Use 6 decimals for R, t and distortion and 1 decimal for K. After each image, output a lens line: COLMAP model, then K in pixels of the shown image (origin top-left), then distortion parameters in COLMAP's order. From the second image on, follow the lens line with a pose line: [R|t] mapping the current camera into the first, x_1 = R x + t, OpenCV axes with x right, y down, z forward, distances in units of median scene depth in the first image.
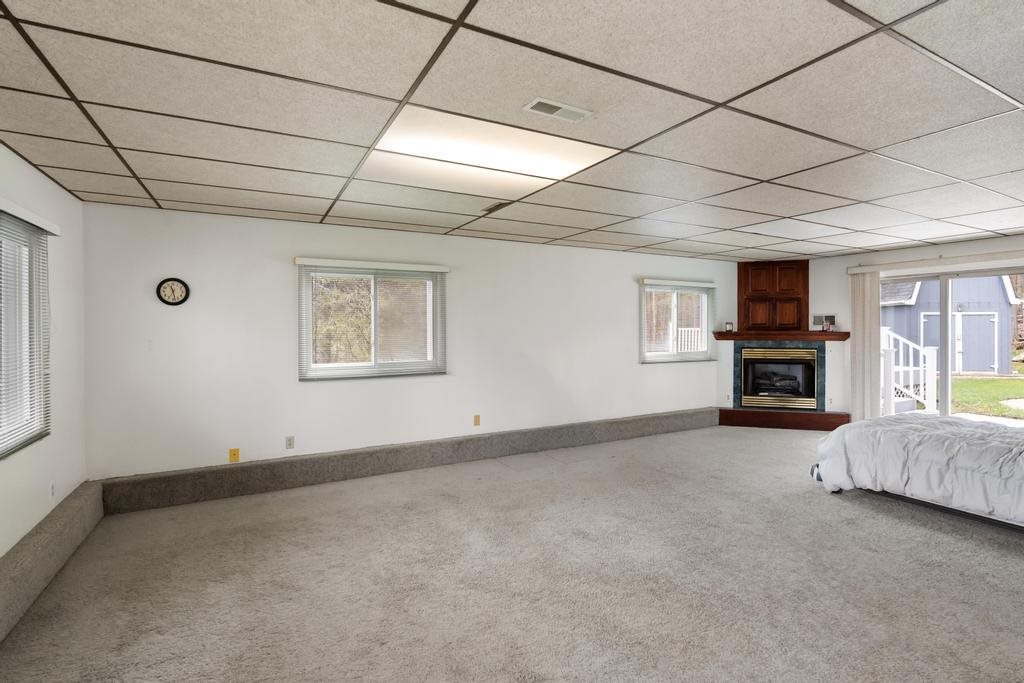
lens RADIAL K [[483.9, 0, 508.3], [0, 483.9, 329.3], [0, 0, 1]] dist [-0.001555, -0.000327]
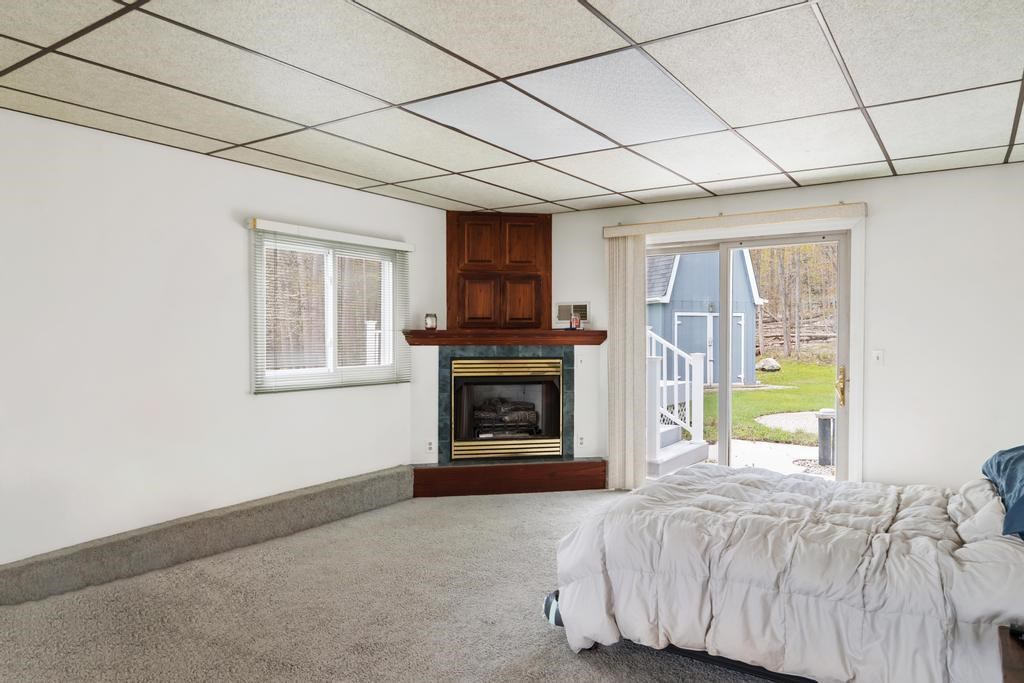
lens RADIAL K [[683.7, 0, 512.9], [0, 683.7, 340.5], [0, 0, 1]] dist [0.001795, 0.000191]
pose [[0.884554, -0.003411, 0.466426, 0.174915], [0.000722, 0.999982, 0.005943, 0.012743], [-0.466438, -0.004921, 0.884540, 0.257203]]
